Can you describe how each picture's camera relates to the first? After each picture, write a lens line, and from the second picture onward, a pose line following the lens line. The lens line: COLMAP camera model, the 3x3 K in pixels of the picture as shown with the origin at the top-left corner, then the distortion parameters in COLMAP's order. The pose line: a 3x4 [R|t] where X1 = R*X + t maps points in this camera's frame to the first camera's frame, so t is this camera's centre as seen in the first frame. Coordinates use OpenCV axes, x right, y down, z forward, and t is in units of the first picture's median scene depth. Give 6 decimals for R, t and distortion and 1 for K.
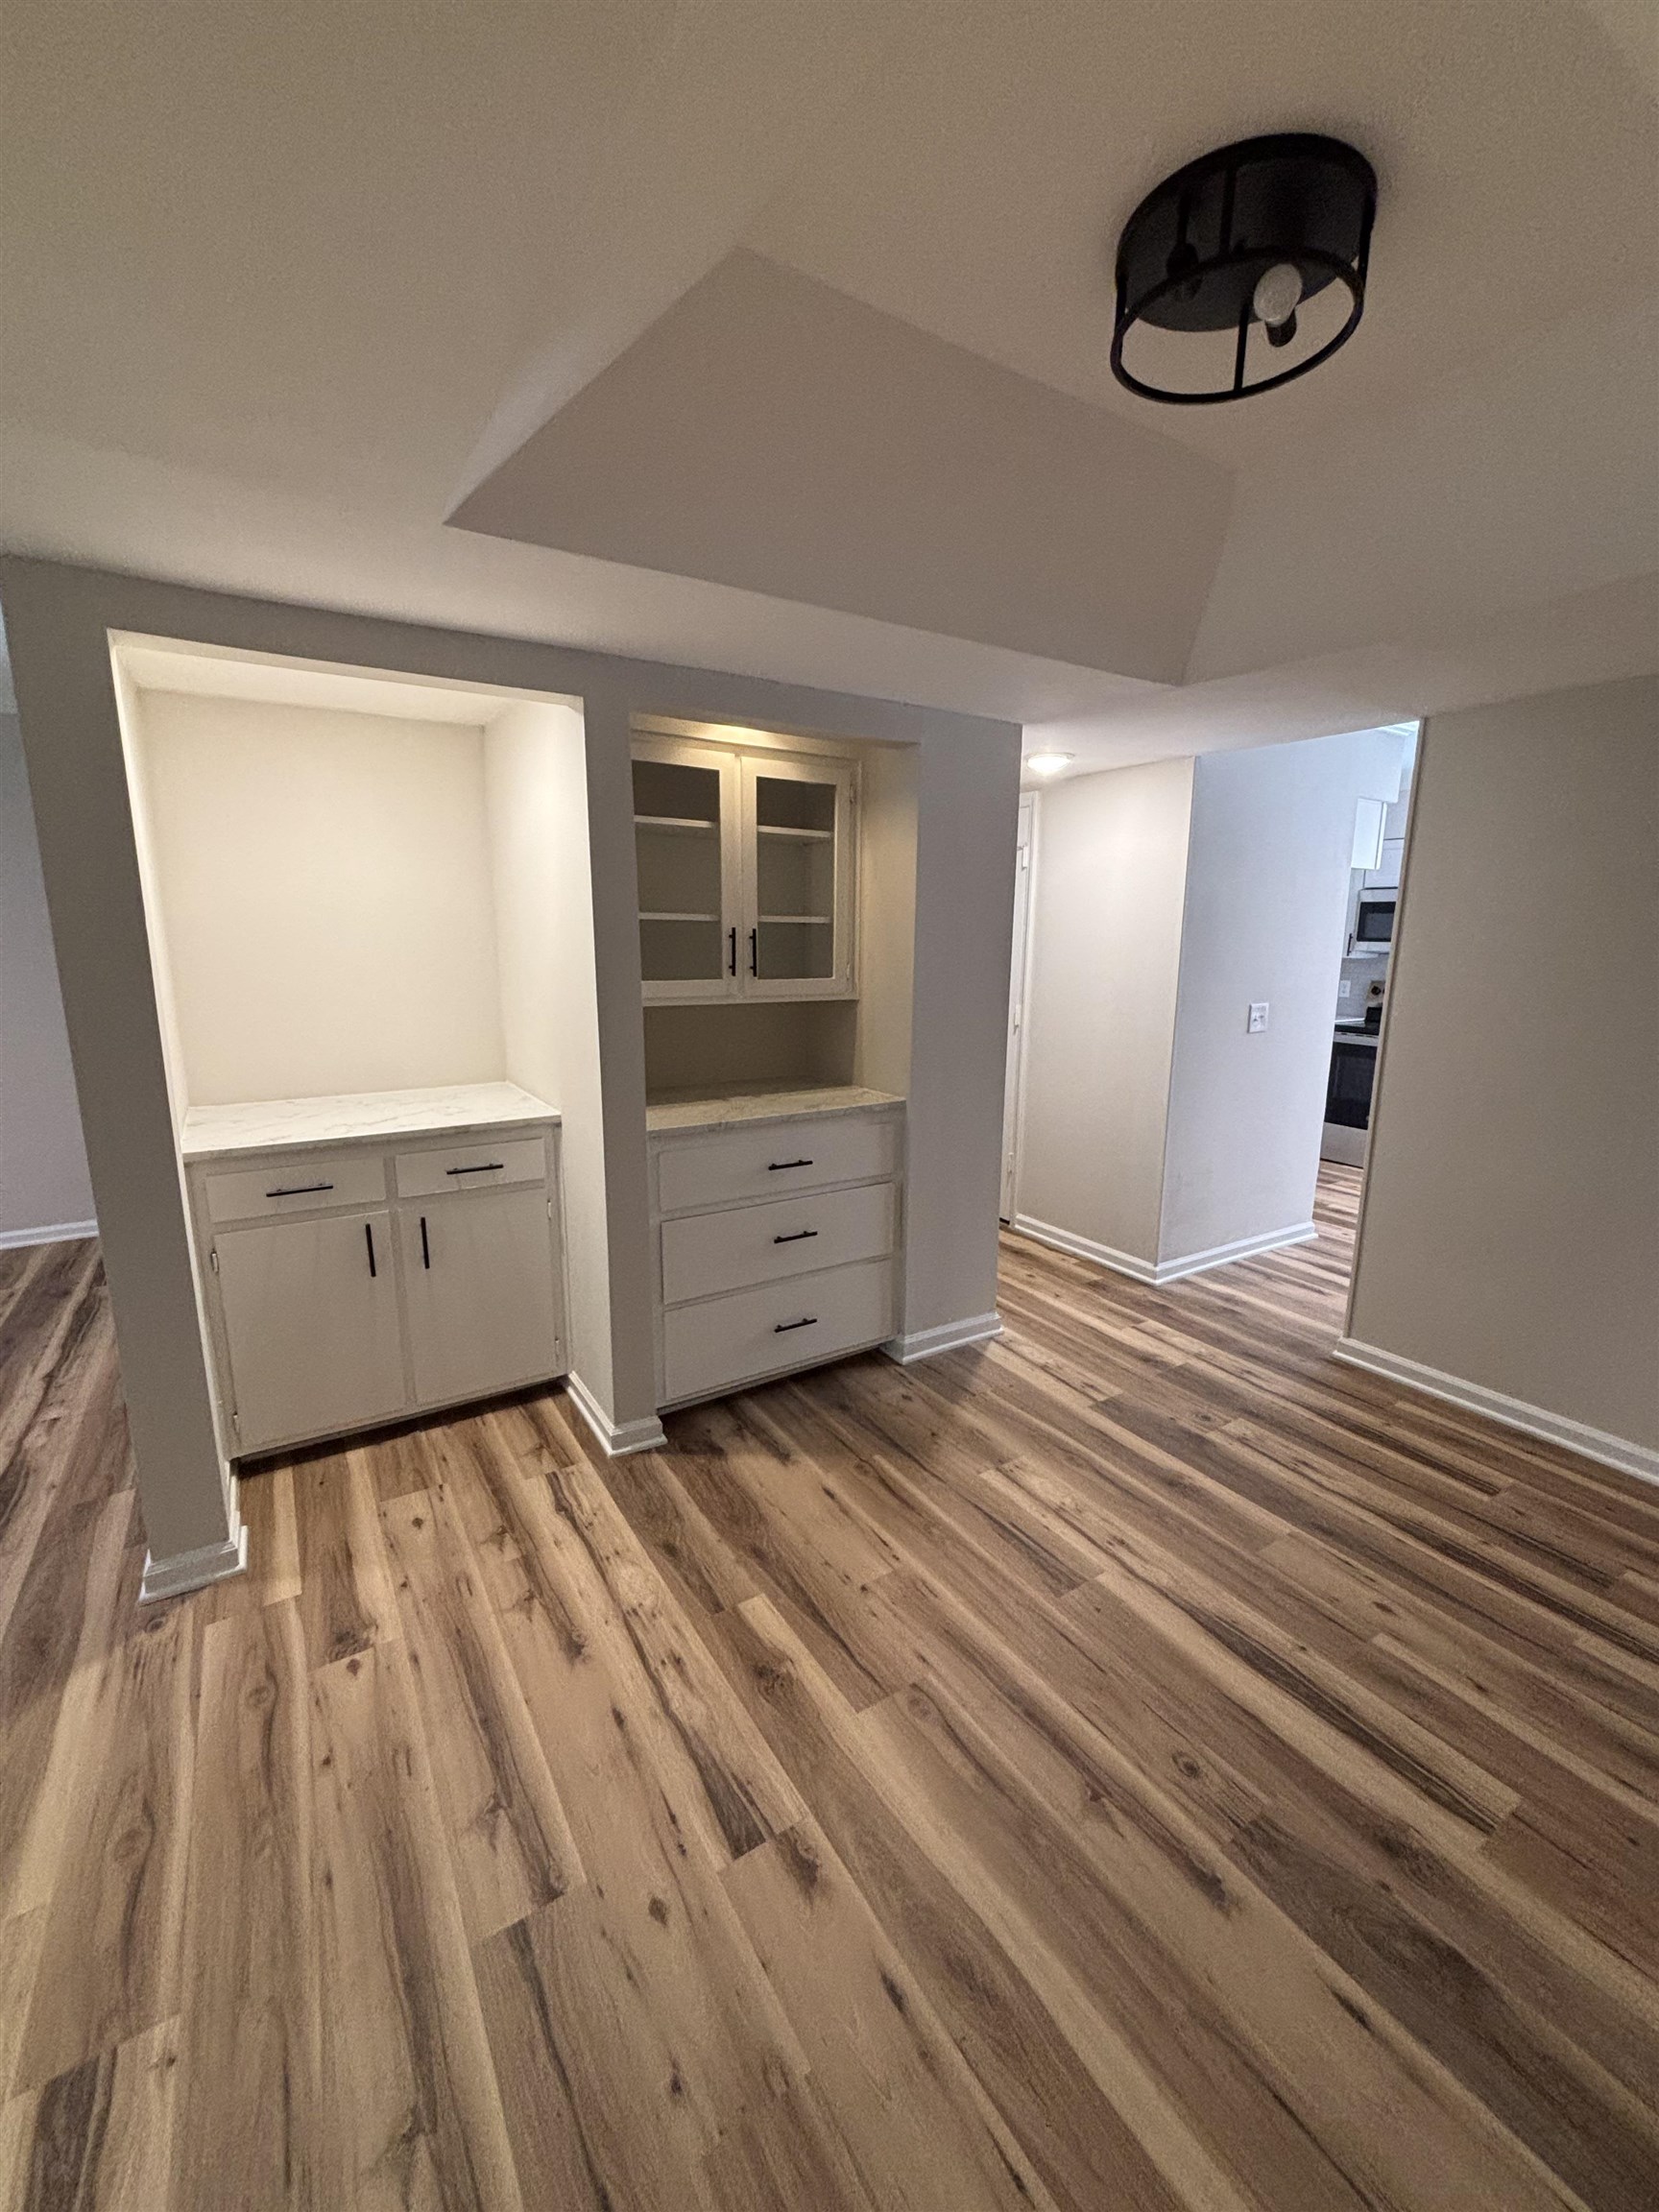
lens RADIAL K [[900.4, 0, 835.2], [0, 900.4, 1111.9], [0, 0, 1]] dist [0.004057, 0.000863]
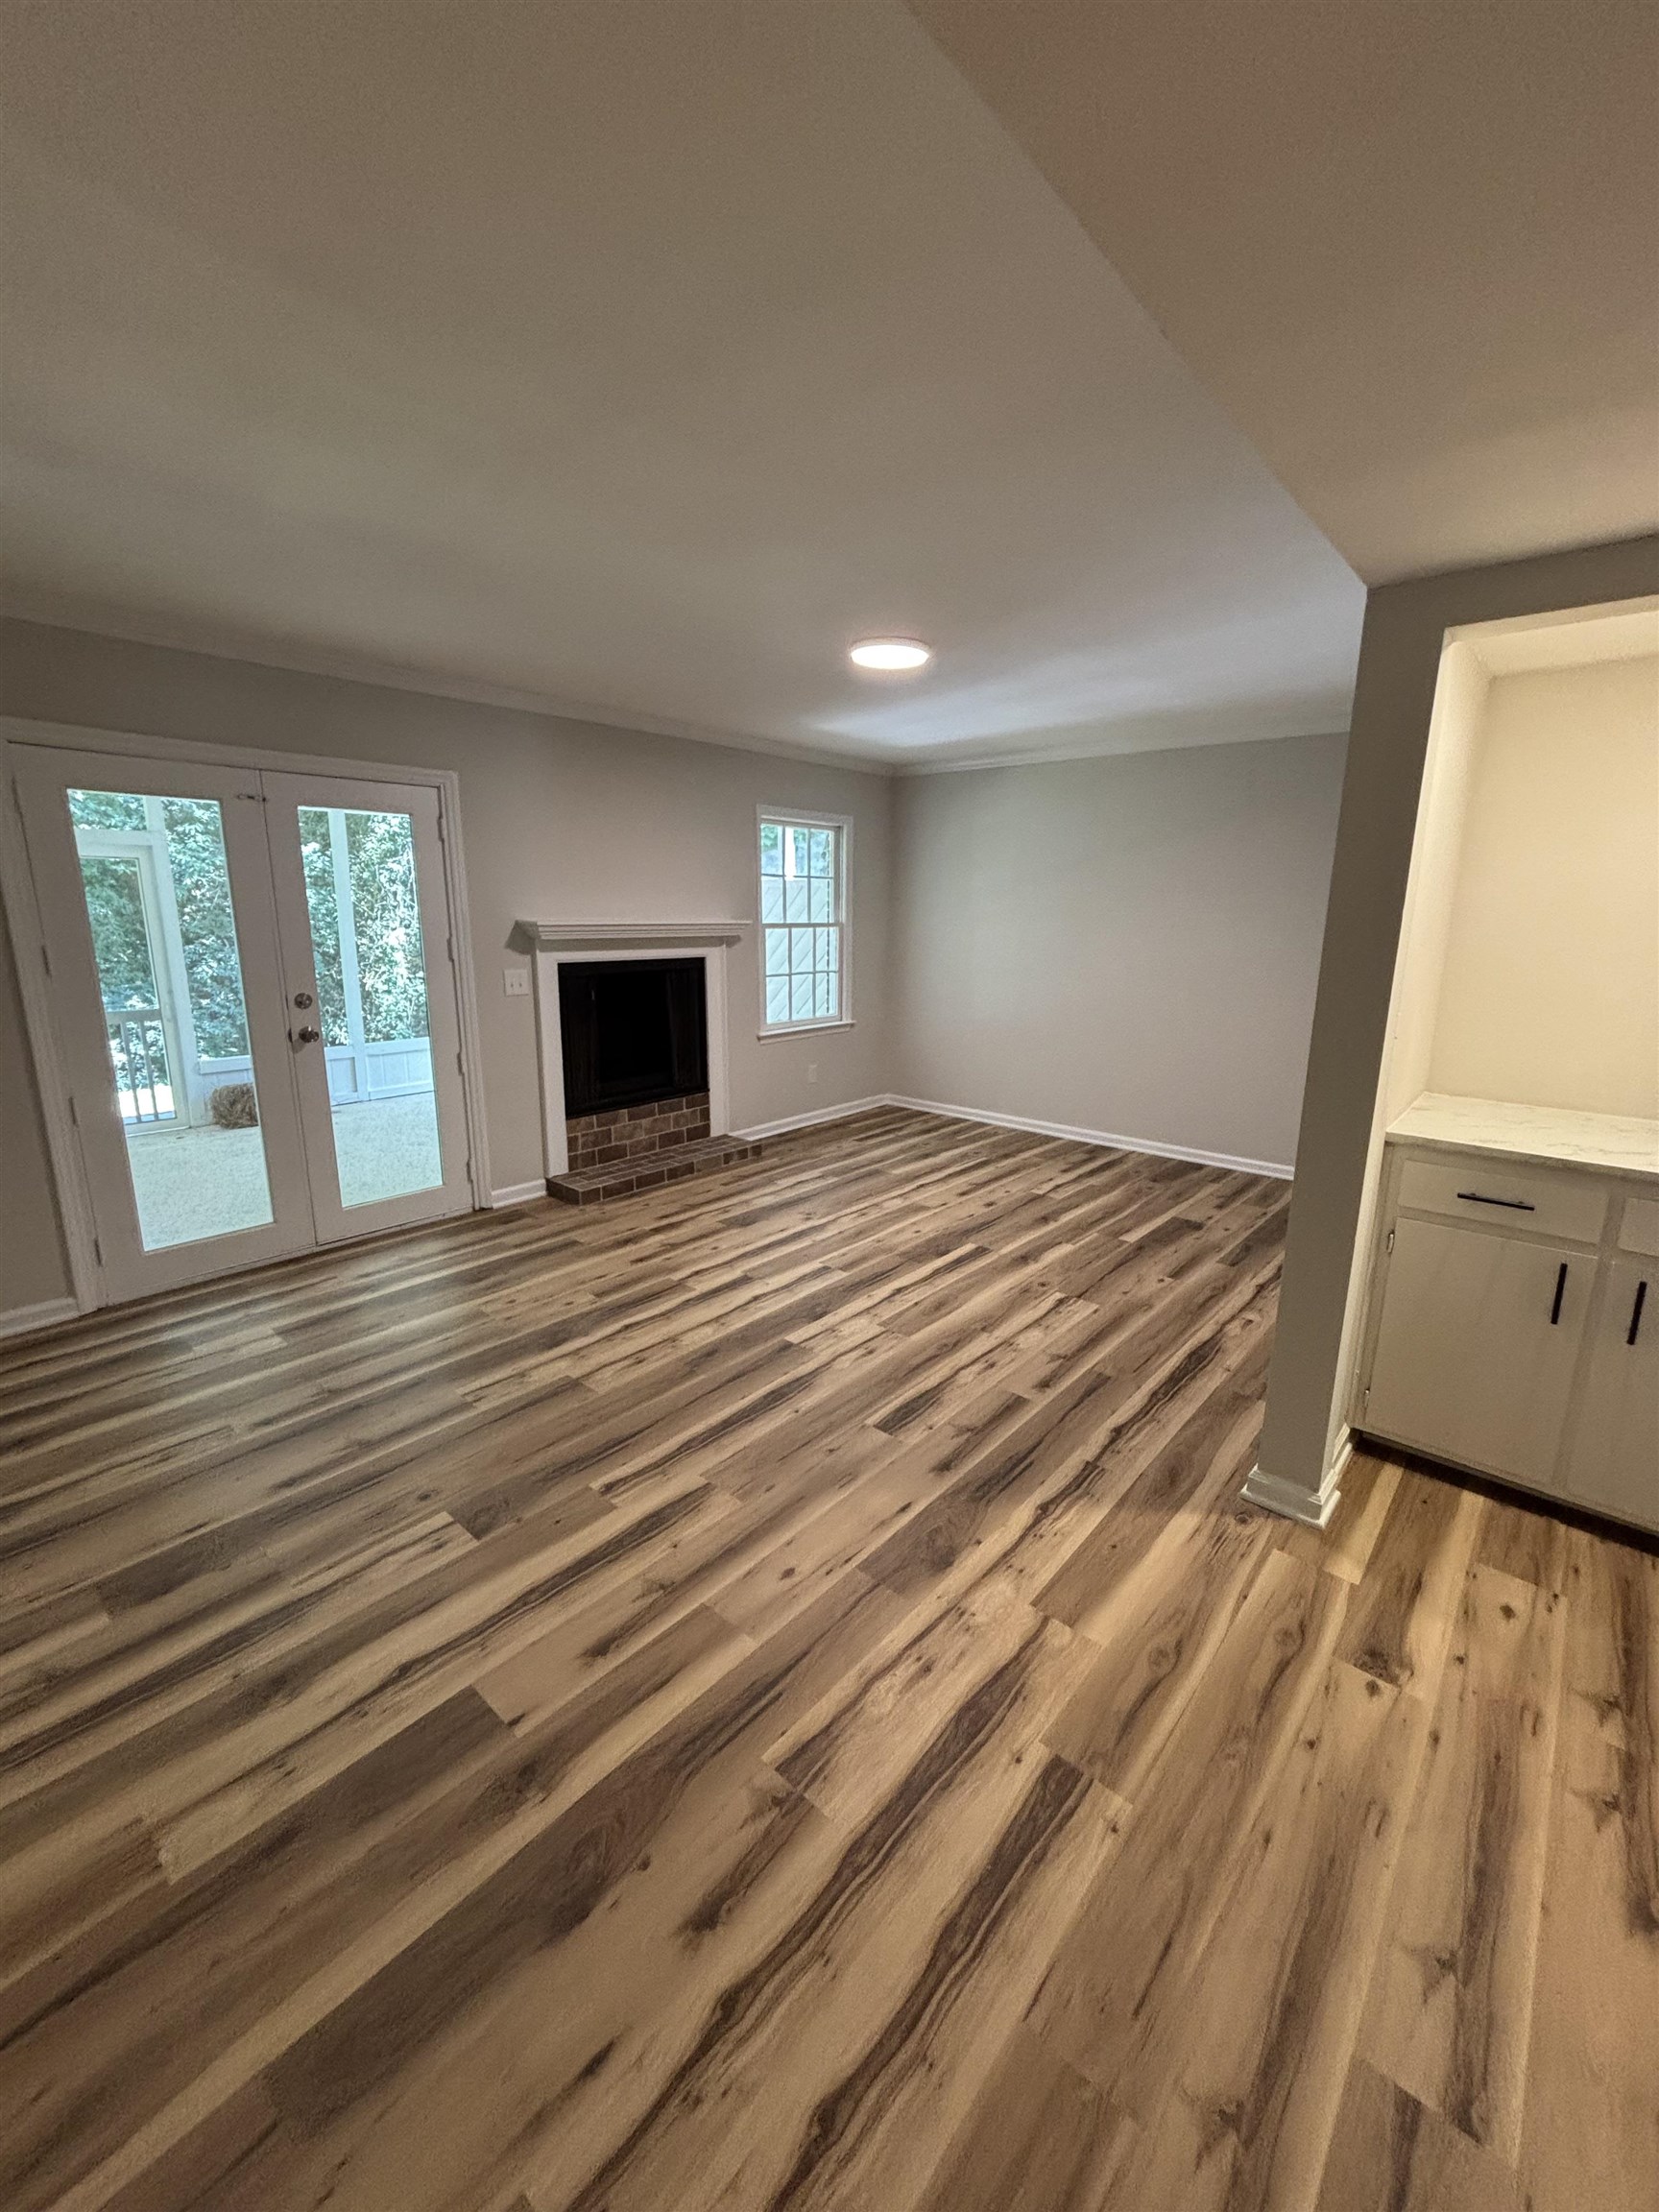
lens RADIAL K [[900.4, 0, 823.5], [0, 900.4, 1100.3], [0, 0, 1]] dist [0.004057, 0.000863]
pose [[0.281660, 0.201155, -0.938192, 0.059678], [-0.199342, 0.968712, 0.147853, -0.012718], [0.938579, 0.145377, 0.312946, 0.047783]]
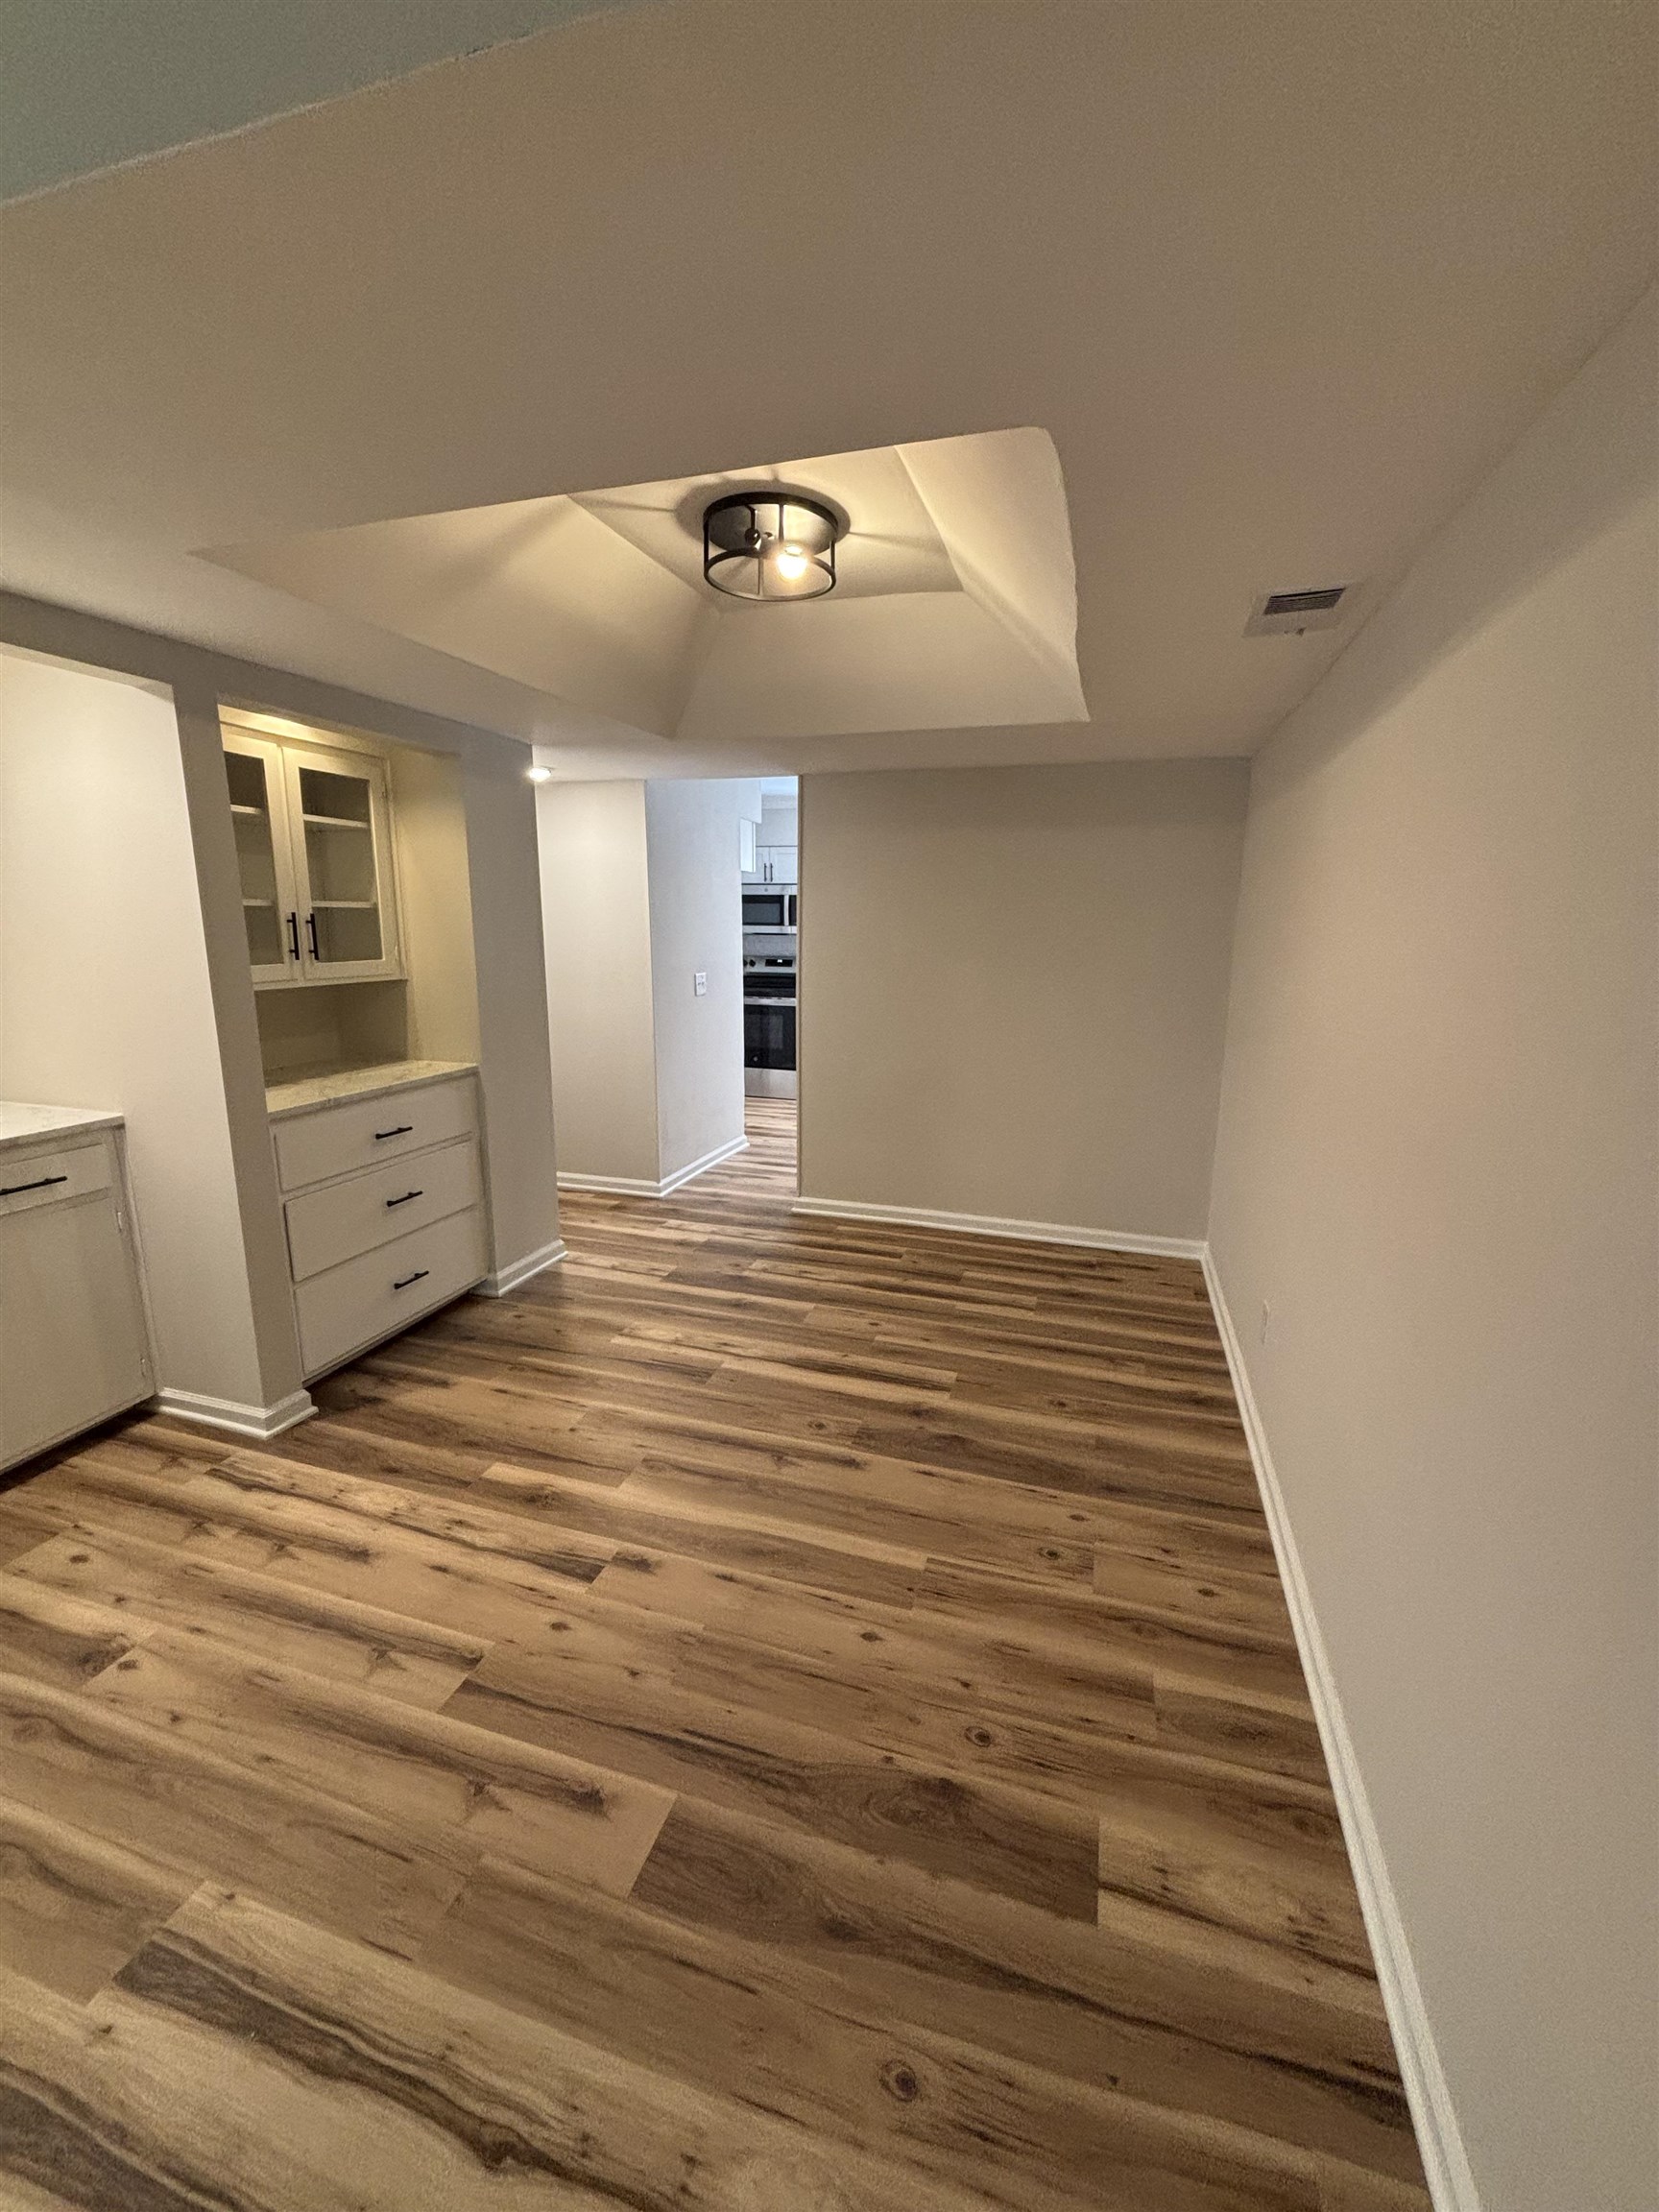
lens RADIAL K [[900.4, 0, 837.4], [0, 900.4, 1122.8], [0, 0, 1]] dist [0.004057, 0.000863]
pose [[0.761272, -0.146065, 0.631767, -0.372794], [0.127297, 0.989005, 0.075267, 0.038849], [-0.635815, 0.023124, 0.771495, -0.212756]]
